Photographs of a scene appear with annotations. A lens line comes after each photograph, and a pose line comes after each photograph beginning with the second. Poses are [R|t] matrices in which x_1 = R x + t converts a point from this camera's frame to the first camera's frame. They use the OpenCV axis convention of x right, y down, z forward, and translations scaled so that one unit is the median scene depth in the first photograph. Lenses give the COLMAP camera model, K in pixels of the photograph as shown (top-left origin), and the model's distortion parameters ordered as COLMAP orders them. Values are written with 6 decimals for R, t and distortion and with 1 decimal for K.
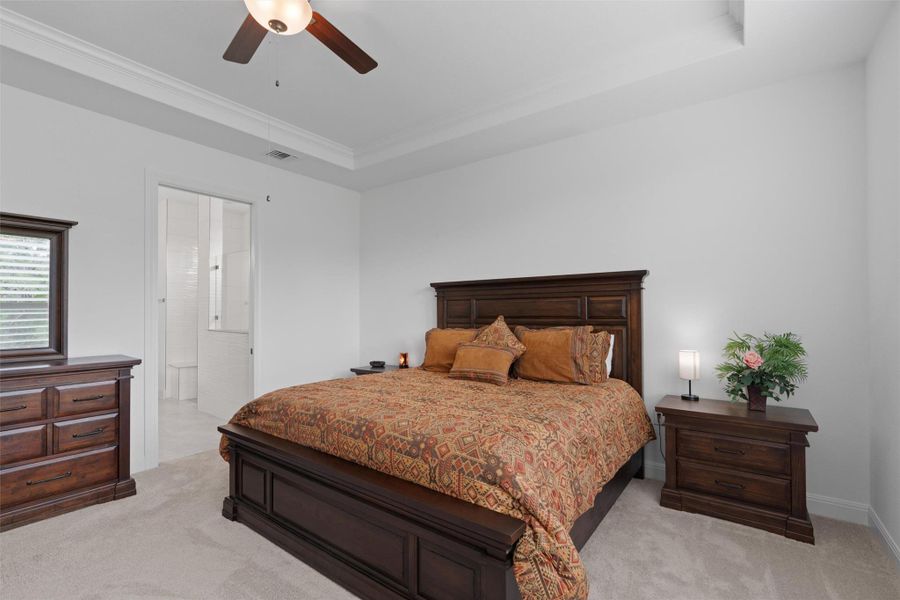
lens RADIAL K [[405.9, 0, 450.0], [0, 405.9, 300.0], [0, 0, 1]] dist [0.002971, -0.000006]
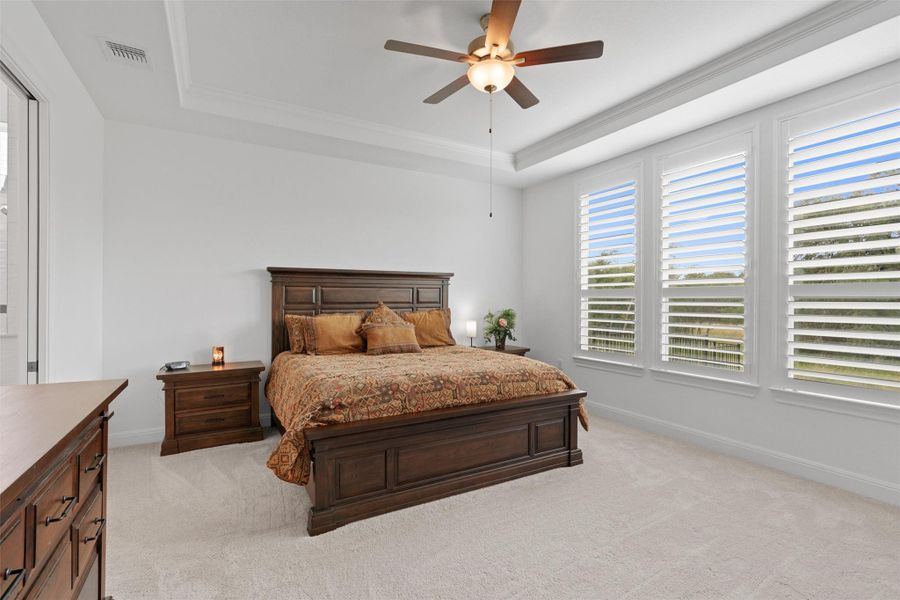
lens RADIAL K [[405.9, 0, 450.0], [0, 405.9, 300.0], [0, 0, 1]] dist [0.002971, -0.000006]
pose [[0.403994, 0.002182, 0.914759, -0.816781], [-0.029533, 0.999507, 0.010658, 0.012808], [-0.914285, -0.031321, 0.403859, 0.272417]]
